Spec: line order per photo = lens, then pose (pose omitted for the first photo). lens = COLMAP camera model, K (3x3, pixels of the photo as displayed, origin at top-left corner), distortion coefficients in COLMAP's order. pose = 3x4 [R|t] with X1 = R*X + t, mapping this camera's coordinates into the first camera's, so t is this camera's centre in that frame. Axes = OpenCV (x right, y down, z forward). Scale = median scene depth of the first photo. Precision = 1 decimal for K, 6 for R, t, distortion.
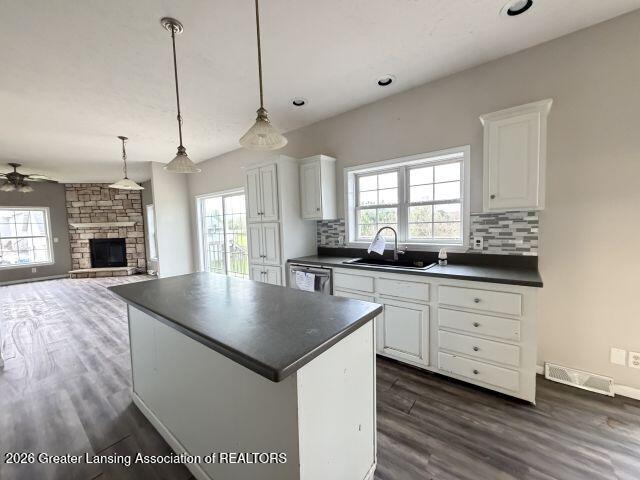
lens RADIAL K [[255.1, 0, 318.8], [0, 255.1, 240.1], [0, 0, 1]] dist [-0.002058, -0.000177]
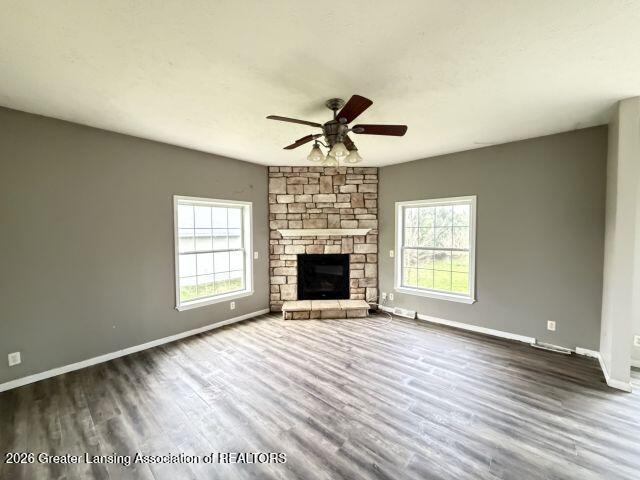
lens RADIAL K [[255.1, 0, 318.8], [0, 255.1, 240.1], [0, 0, 1]] dist [-0.002058, -0.000177]
pose [[0.997639, 0.025212, -0.063880, -1.897771], [-0.026824, 0.999340, -0.024511, -0.059411], [0.063220, 0.026167, 0.997657, 0.869487]]
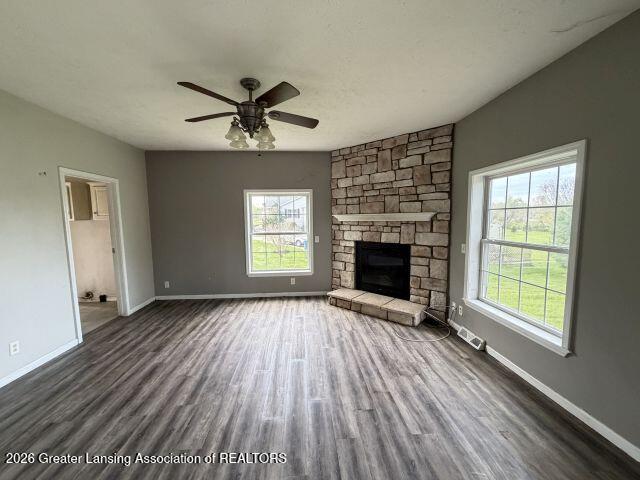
lens RADIAL K [[255.1, 0, 318.8], [0, 255.1, 240.1], [0, 0, 1]] dist [-0.002058, -0.000177]
pose [[0.665711, 0.087031, -0.741117, -1.213652], [-0.057344, 0.996205, 0.065478, -0.094439], [0.744003, -0.001091, 0.668175, 1.264551]]
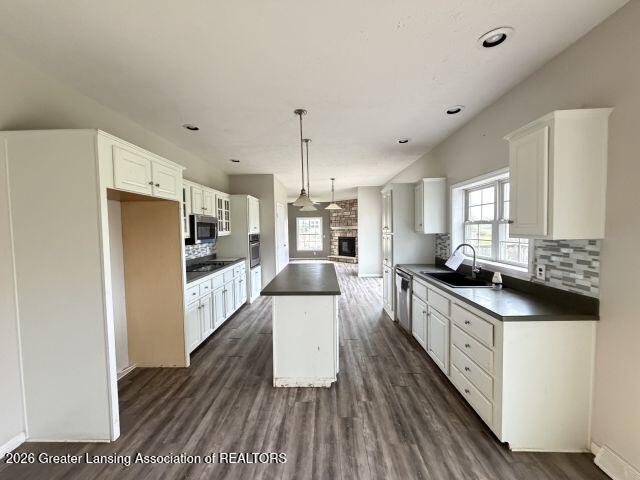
lens RADIAL K [[255.1, 0, 318.8], [0, 255.1, 240.1], [0, 0, 1]] dist [-0.002058, -0.000177]
pose [[0.597914, 0.056710, -0.799551, 0.647247], [-0.052727, 0.998116, 0.031364, -0.061365], [0.799824, 0.023405, 0.599778, -0.076945]]
